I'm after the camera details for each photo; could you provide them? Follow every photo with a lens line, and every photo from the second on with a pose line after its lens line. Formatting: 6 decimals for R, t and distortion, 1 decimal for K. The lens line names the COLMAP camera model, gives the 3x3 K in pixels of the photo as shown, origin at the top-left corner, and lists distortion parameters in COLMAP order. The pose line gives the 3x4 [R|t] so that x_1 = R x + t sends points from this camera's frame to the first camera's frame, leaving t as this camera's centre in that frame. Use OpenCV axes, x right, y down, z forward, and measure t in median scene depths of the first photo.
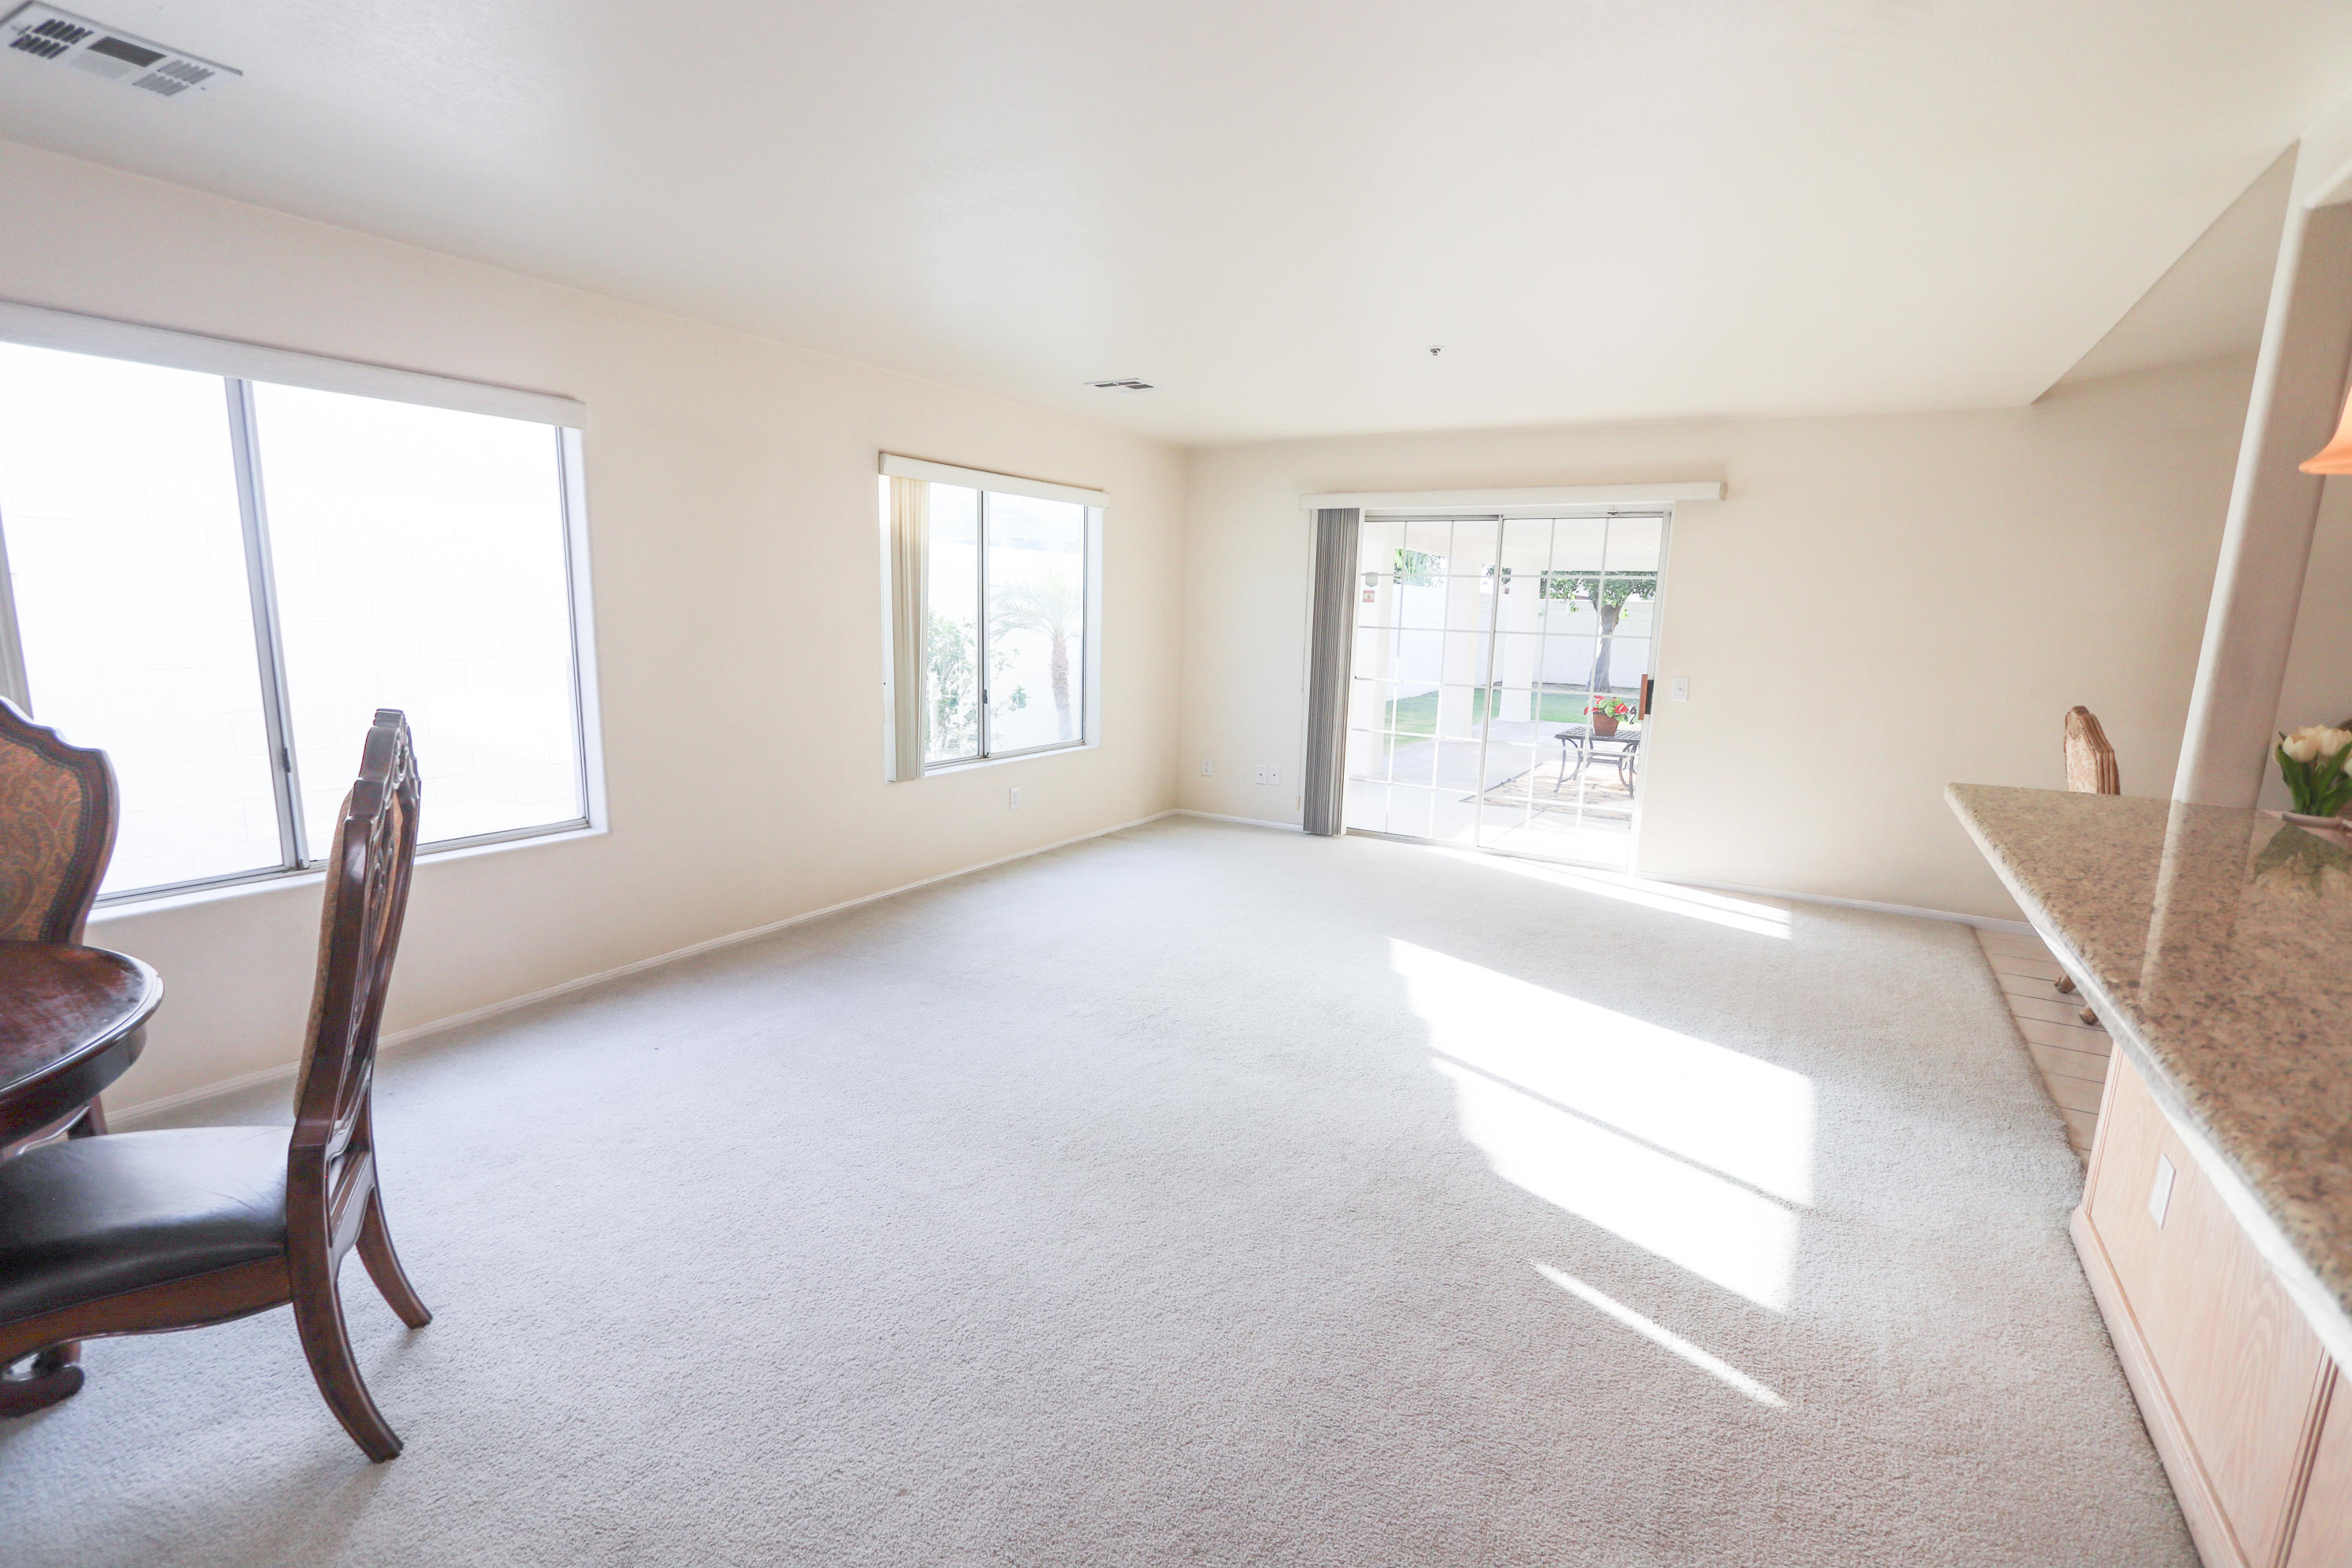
lens RADIAL K [[1077.4, 0, 1171.0], [0, 1077.4, 801.5], [0, 0, 1]] dist [-0.018447, 0.000806]
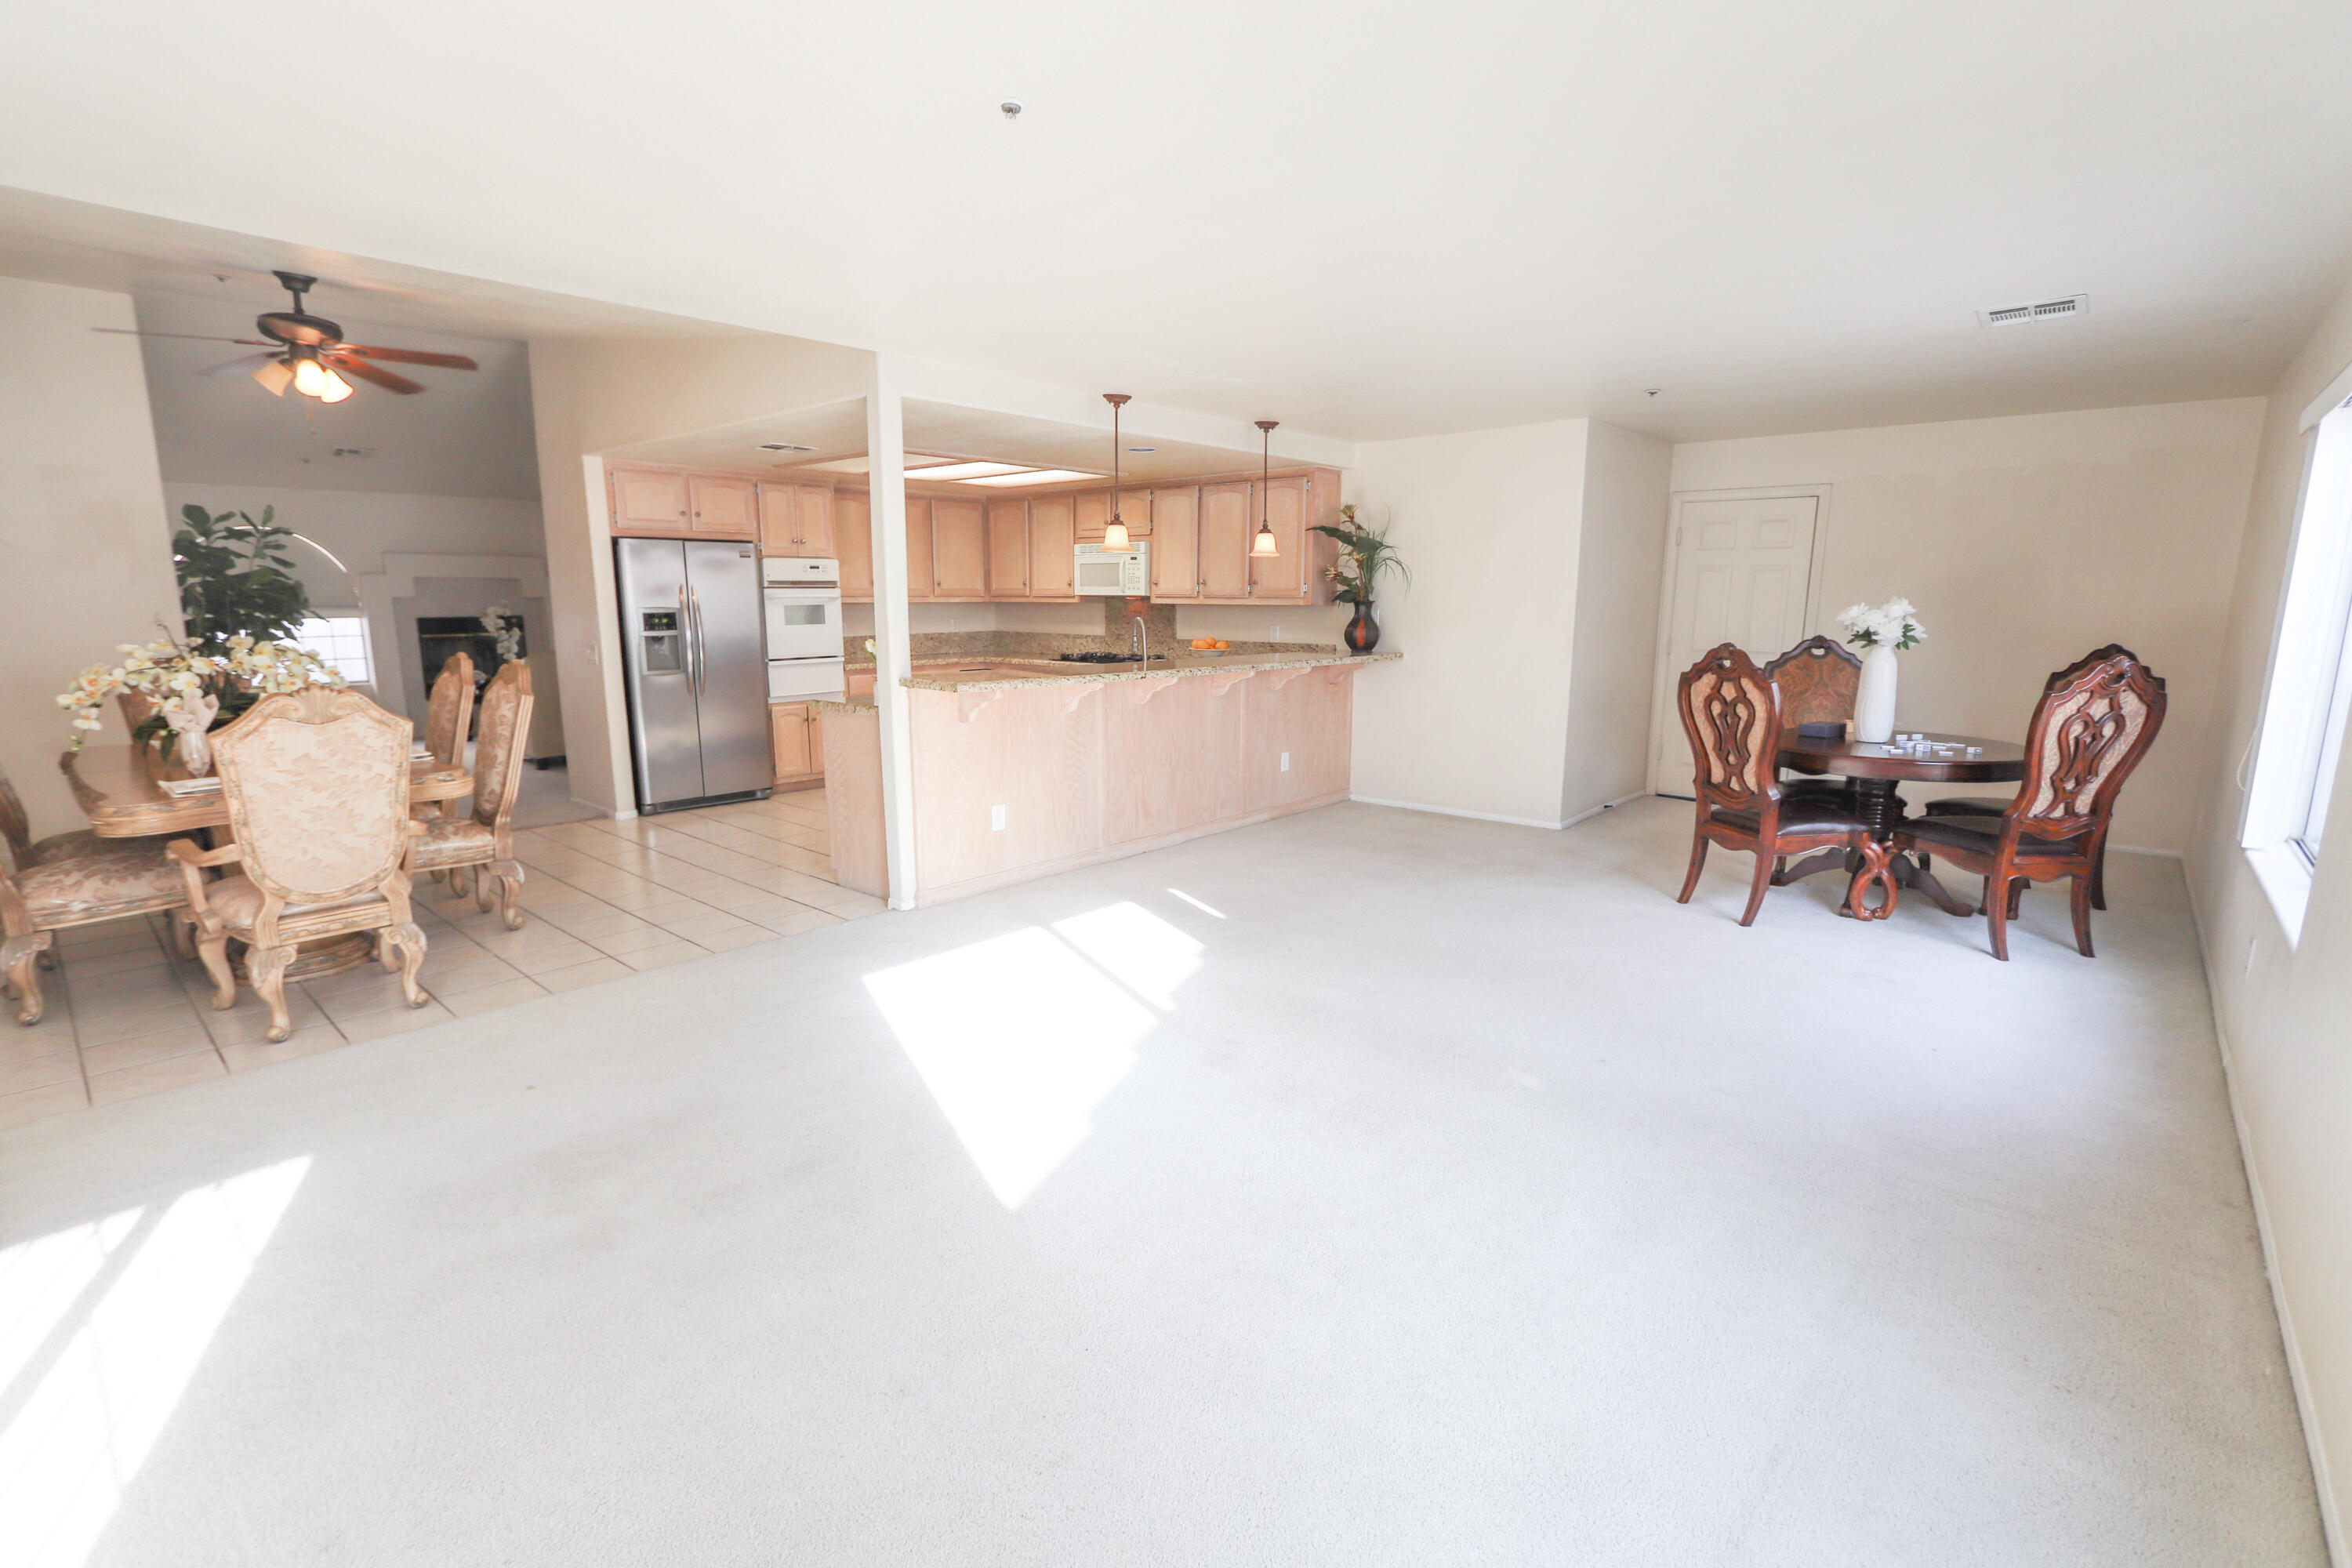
lens RADIAL K [[1077.4, 0, 1165.4], [0, 1077.4, 795.8], [0, 0, 1]] dist [-0.018447, 0.000806]
pose [[-0.982465, -0.060890, 0.176224, 0.061569], [0.005495, 0.935303, 0.353805, -0.283933], [-0.186366, 0.348569, -0.918568, 1.605209]]
